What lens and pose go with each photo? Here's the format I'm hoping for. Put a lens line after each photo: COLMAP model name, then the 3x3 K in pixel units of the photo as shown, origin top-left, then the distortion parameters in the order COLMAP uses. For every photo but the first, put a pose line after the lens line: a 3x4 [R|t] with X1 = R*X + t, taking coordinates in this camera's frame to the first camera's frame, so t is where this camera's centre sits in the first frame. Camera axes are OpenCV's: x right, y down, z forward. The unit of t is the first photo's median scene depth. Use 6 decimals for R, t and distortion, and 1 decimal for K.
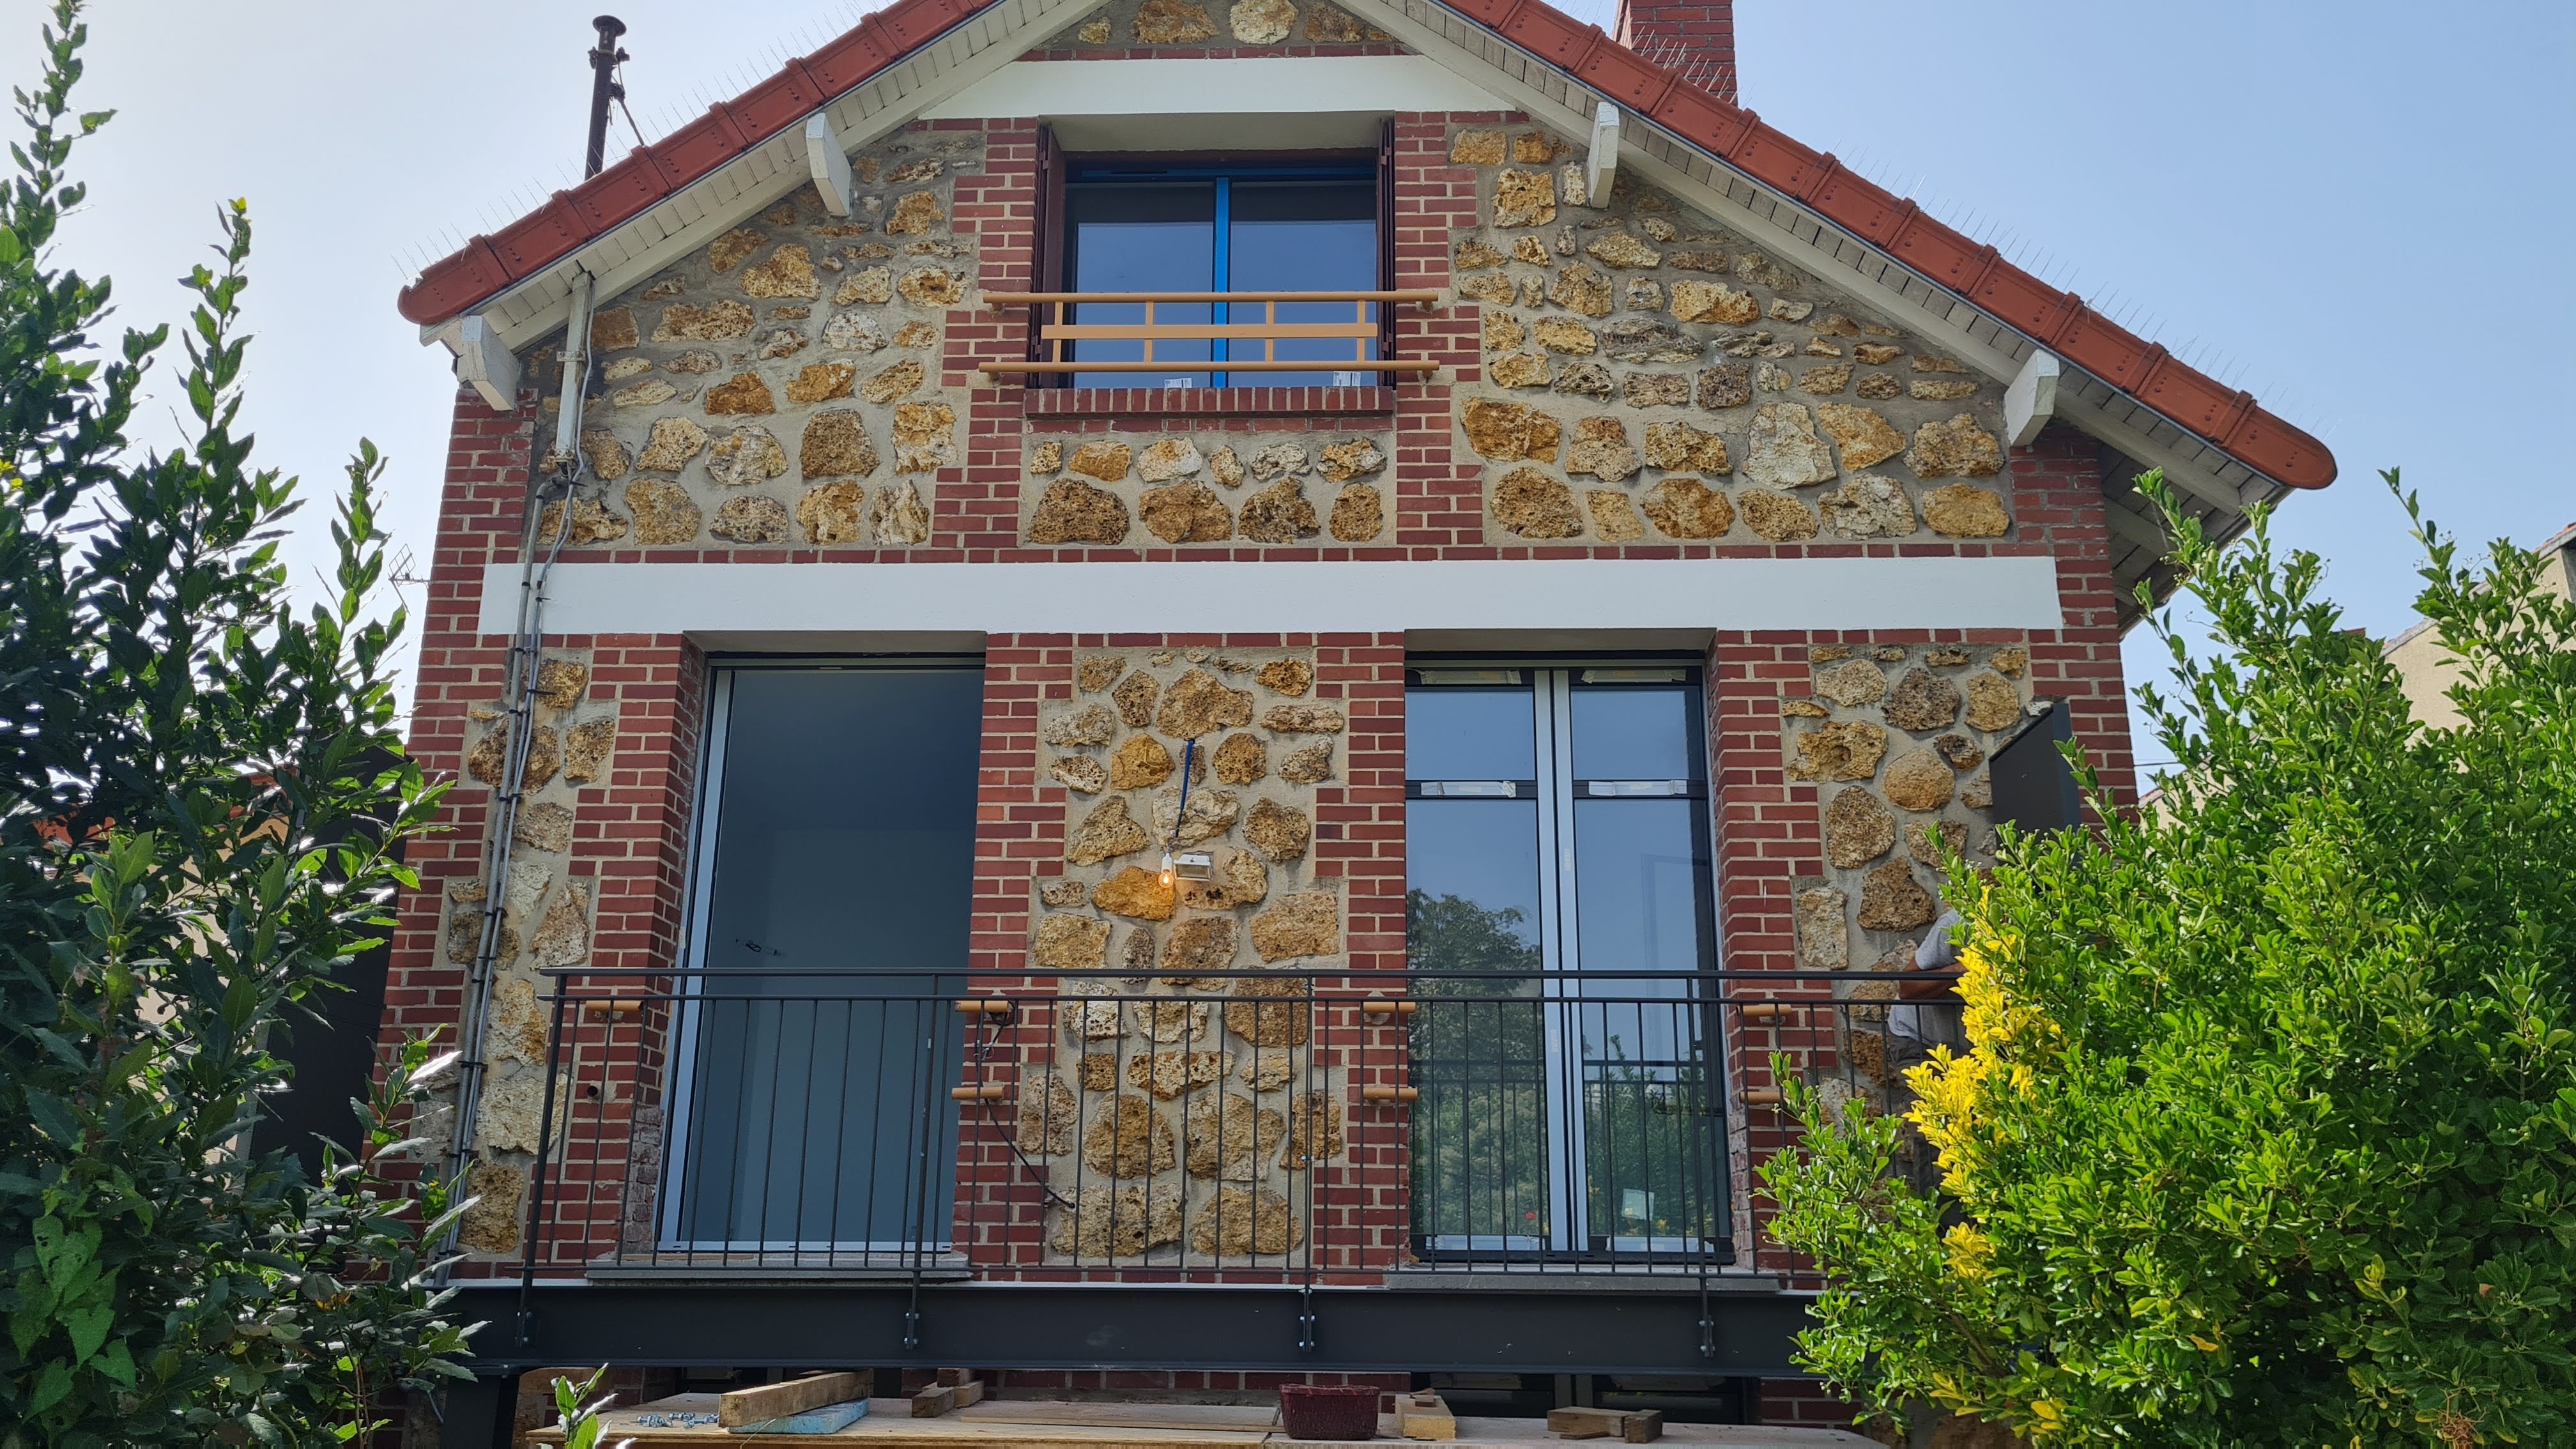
lens RADIAL K [[1947.5, 0, 1288.0], [0, 1947.5, 724.5], [0, 0, 1]] dist [0.039337, -0.000057]
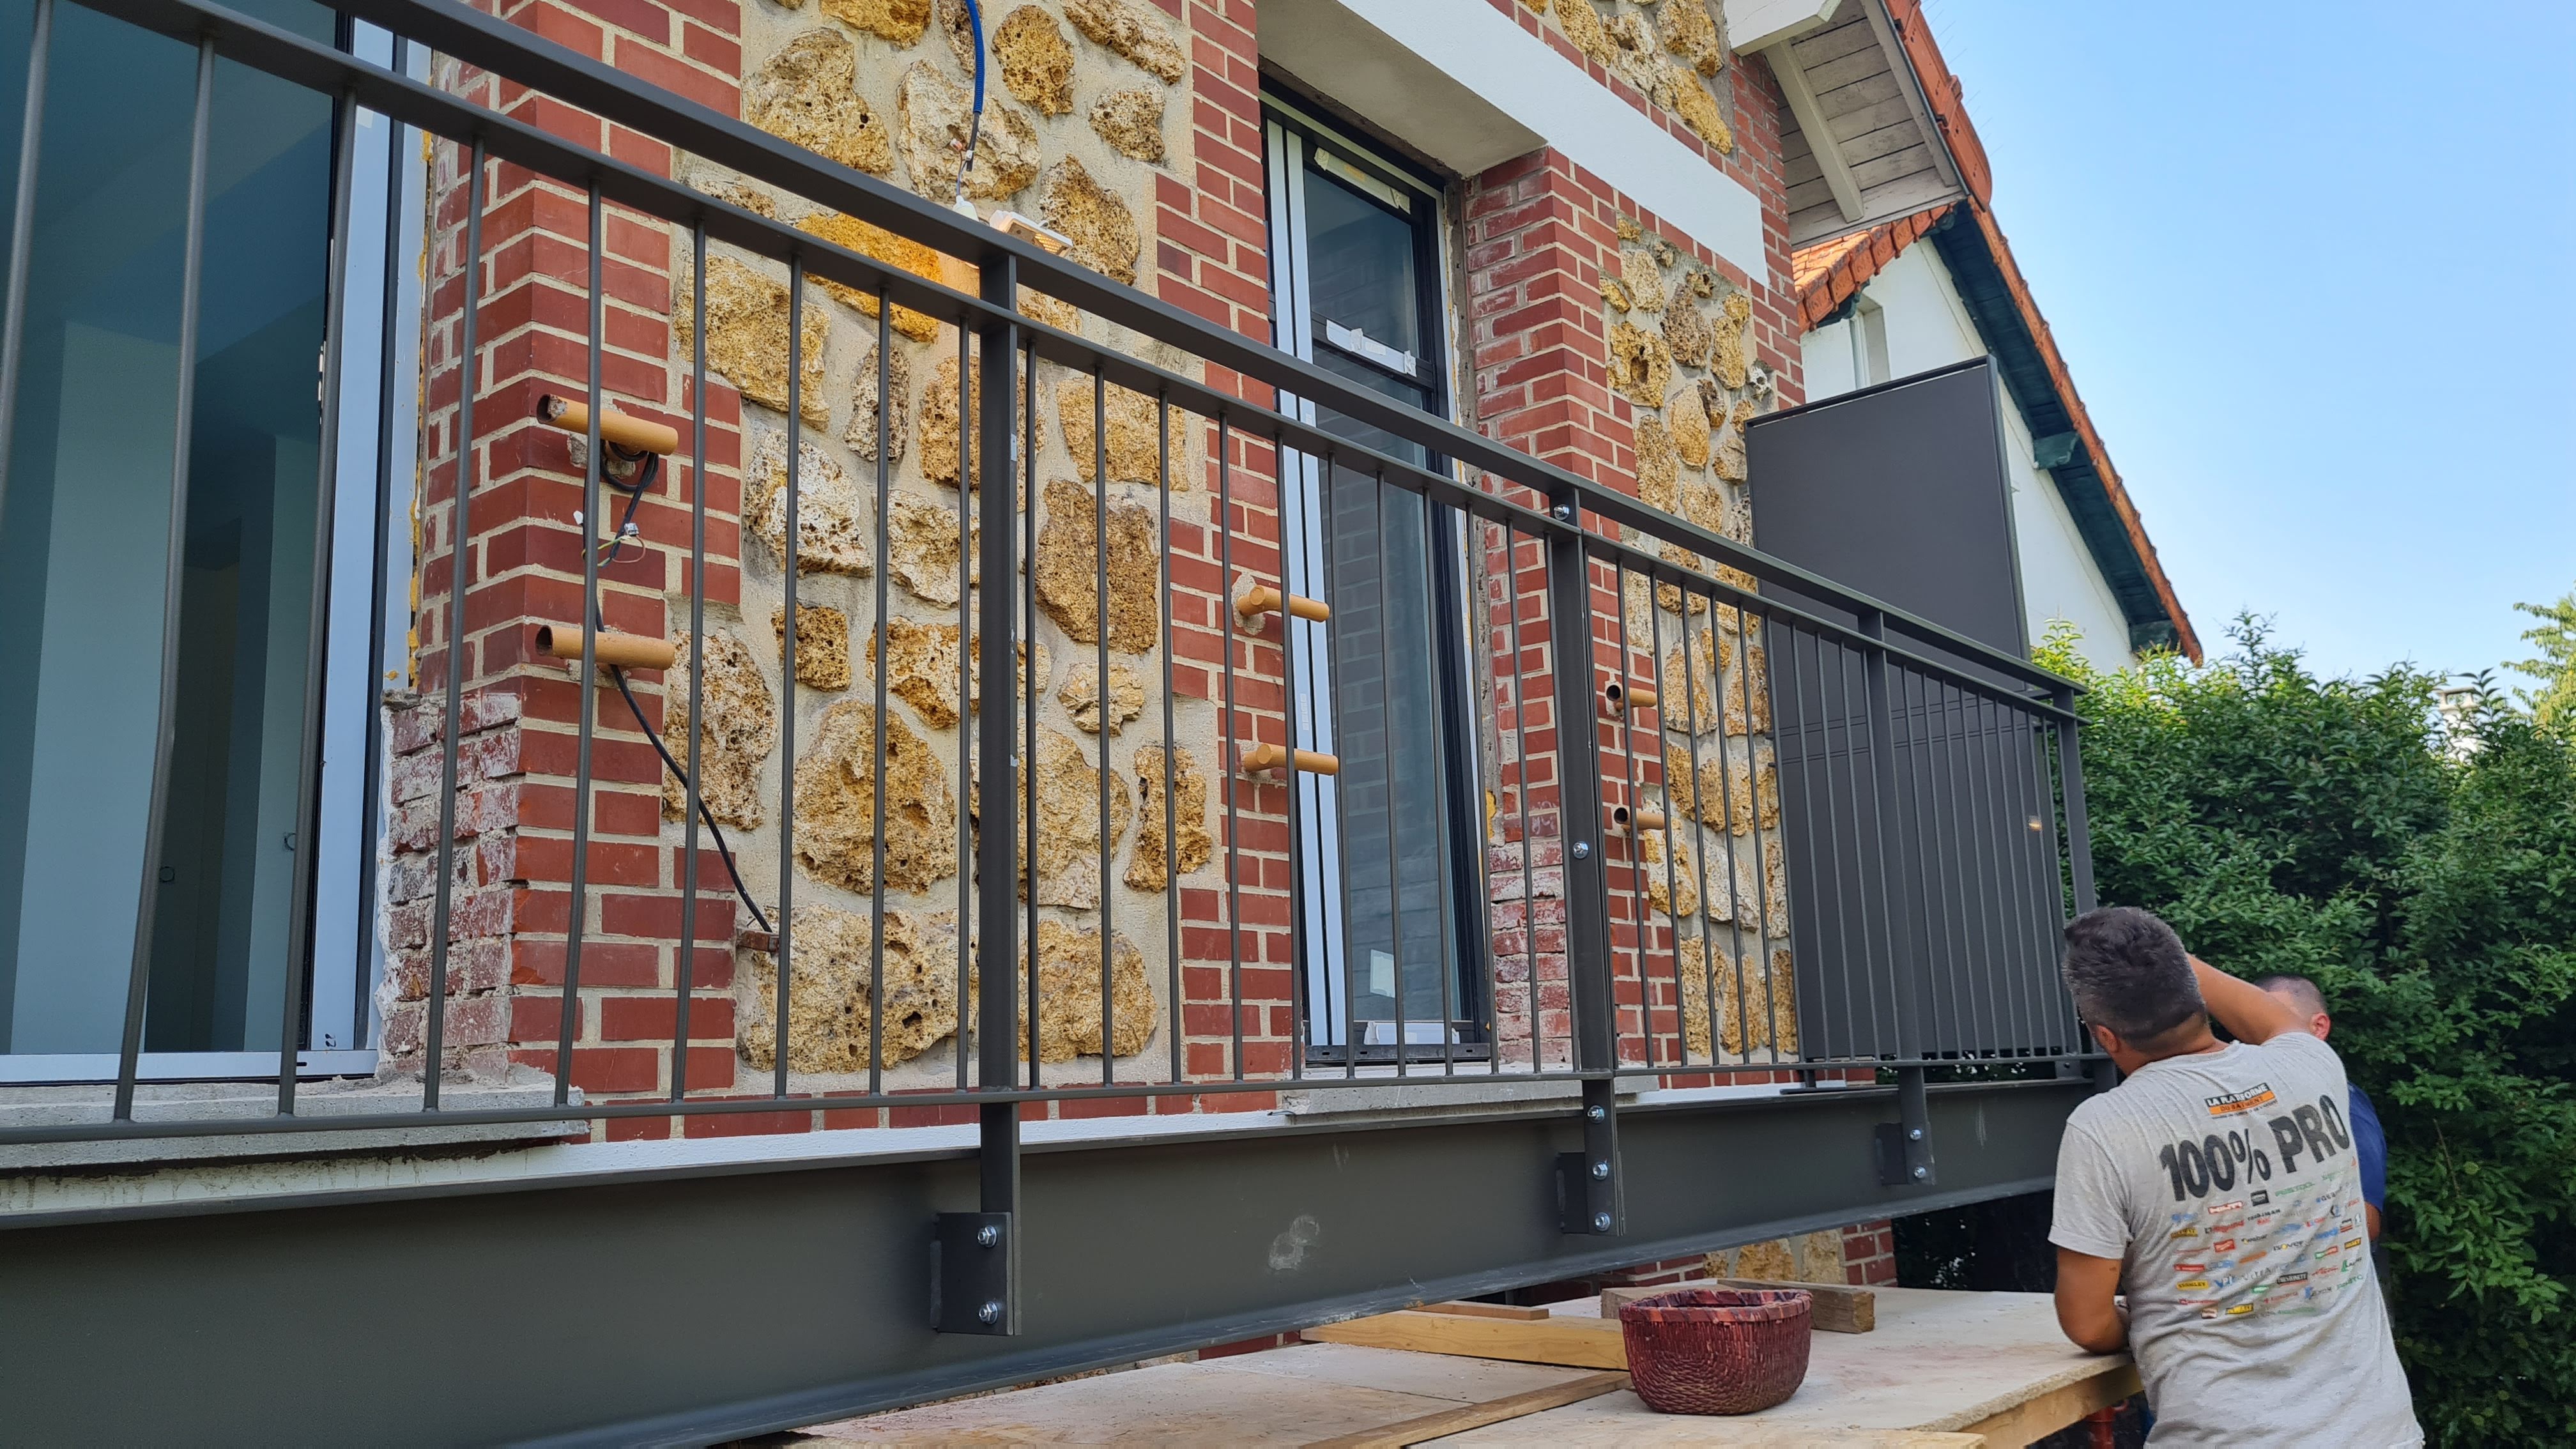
lens RADIAL K [[1947.5, 0, 1288.0], [0, 1947.5, 724.5], [0, 0, 1]] dist [0.039337, -0.000057]
pose [[0.607734, 0.114383, 0.785860, -0.411211], [-0.173967, 0.984712, -0.008791, 0.203895], [-0.774852, -0.131371, 0.618342, 0.740444]]
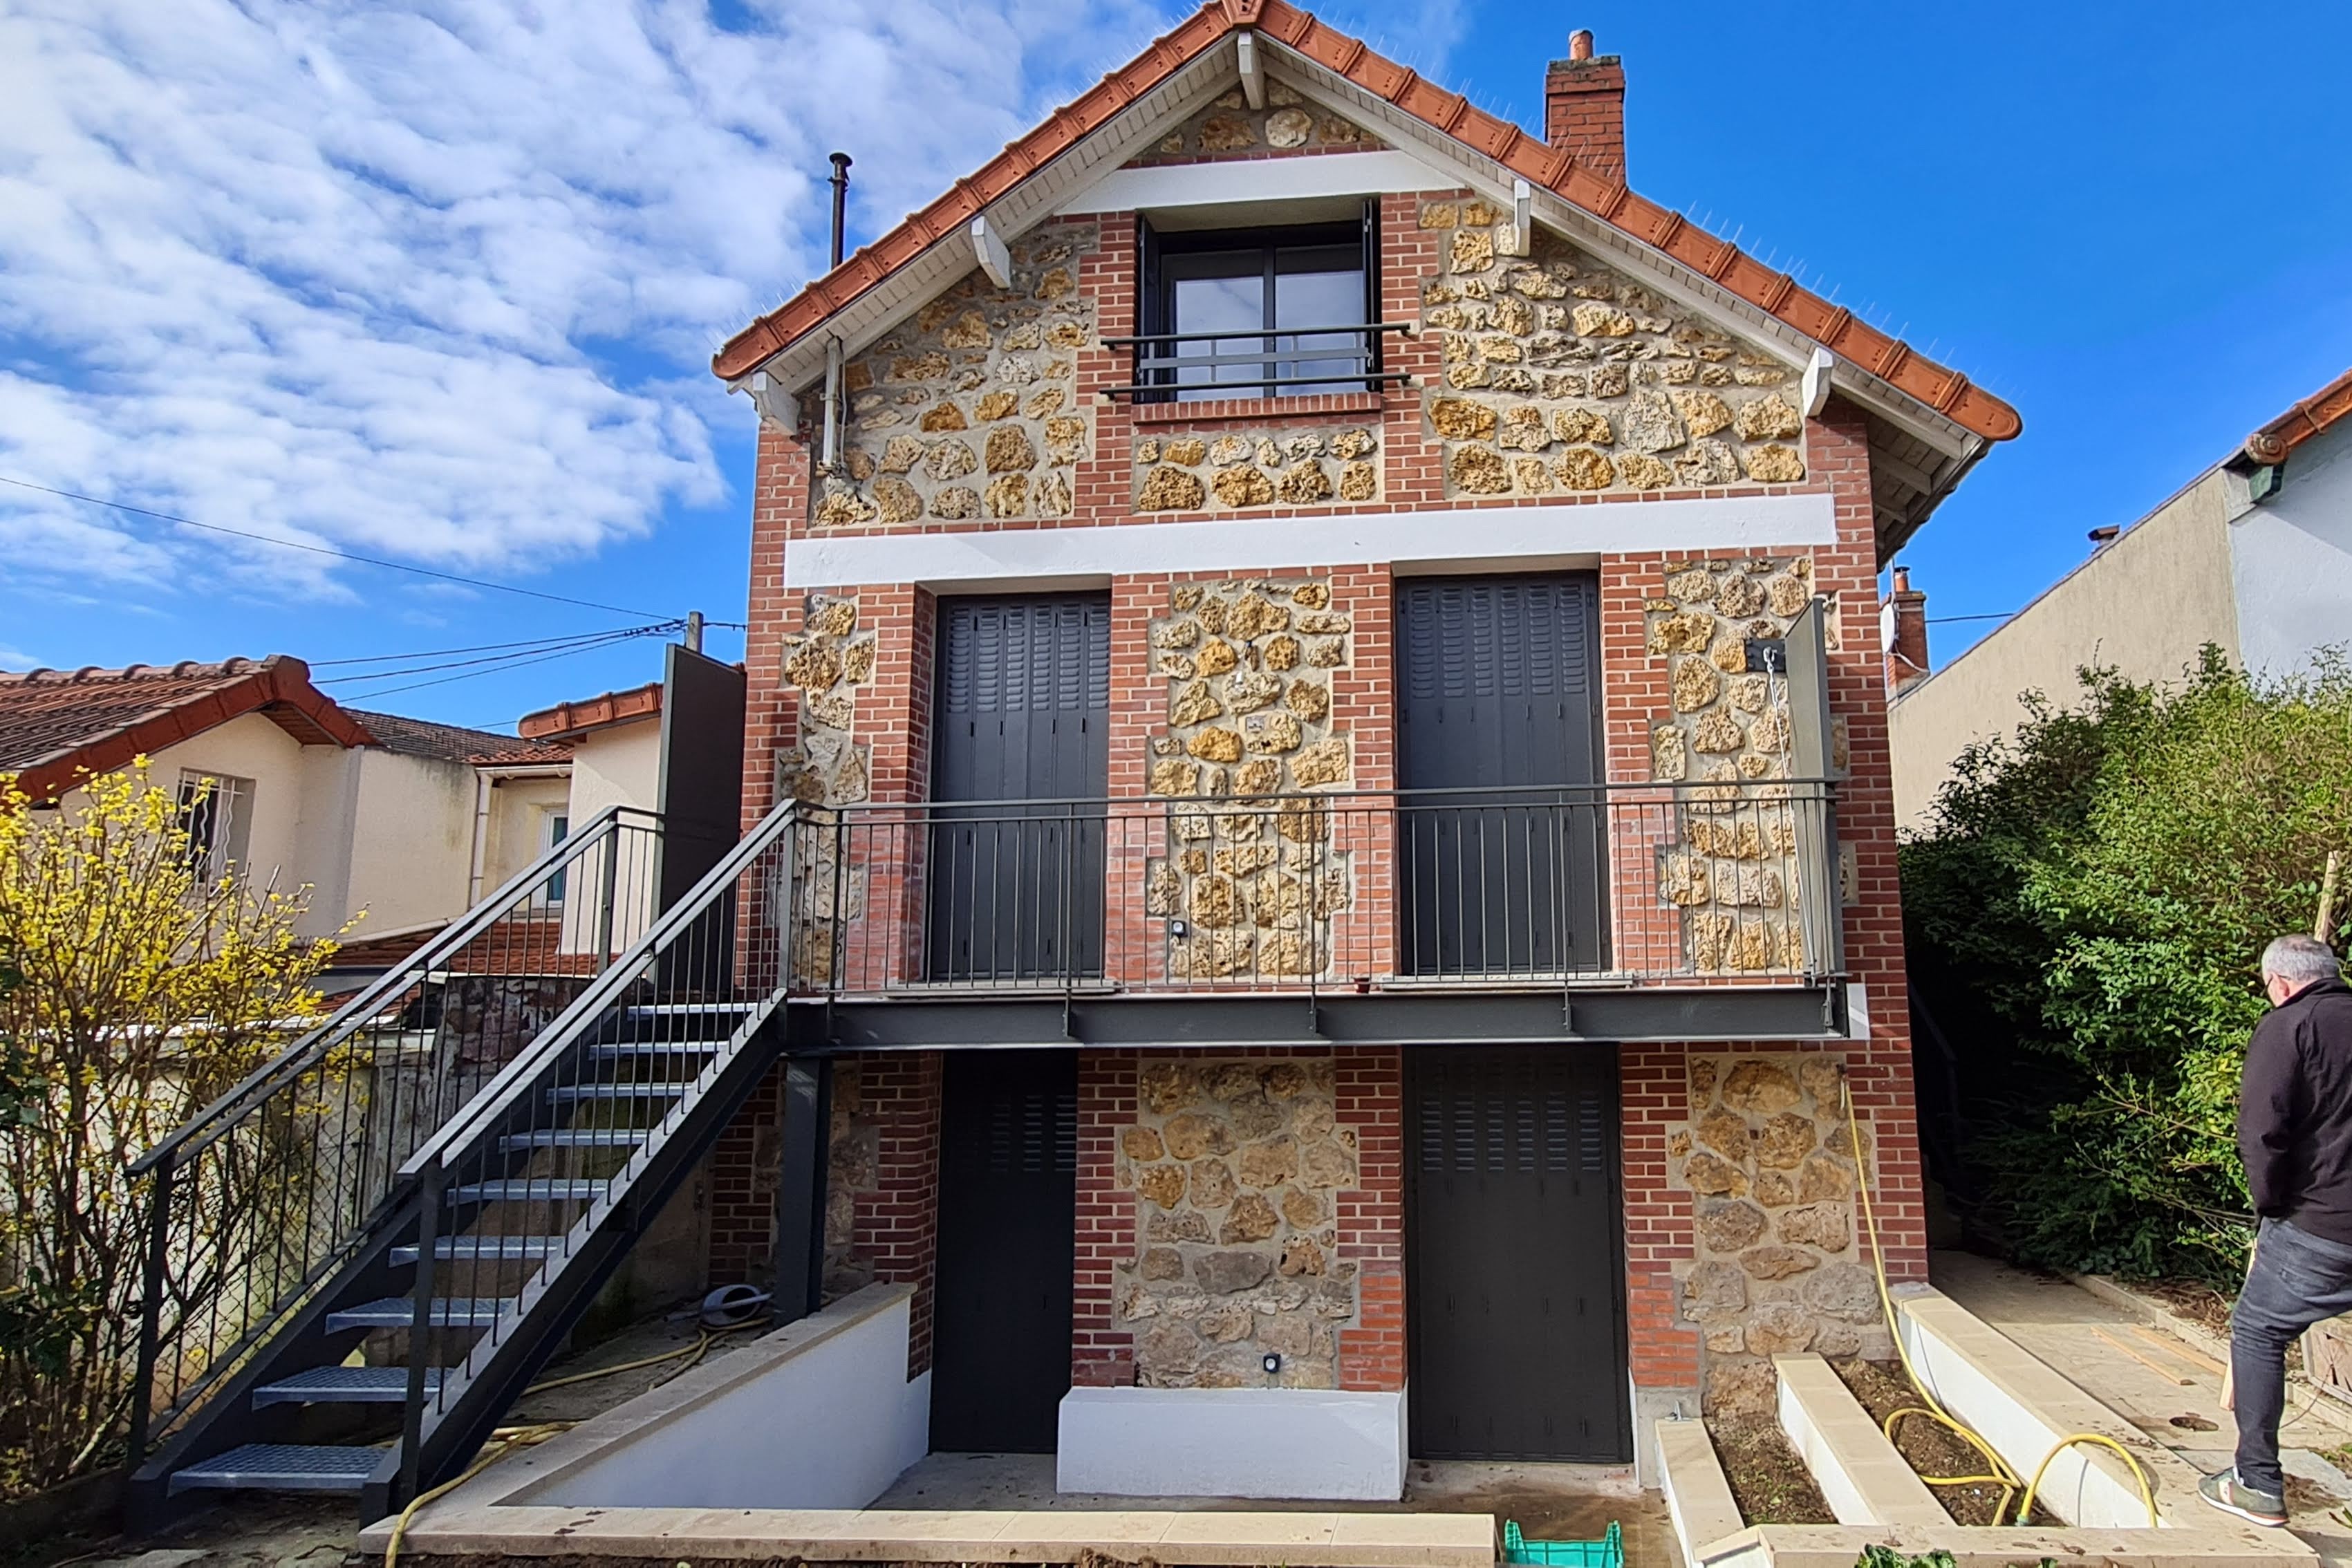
lens RADIAL K [[1289.8, 0, 1242.5], [0, 1289.8, 812.0], [0, 0, 1]] dist [0.002674, 0.000630]
pose [[0.998548, -0.029646, -0.044985, -0.015440], [0.035624, 0.989722, 0.138499, -0.000086], [0.040417, -0.139901, 0.989340, 0.000168]]
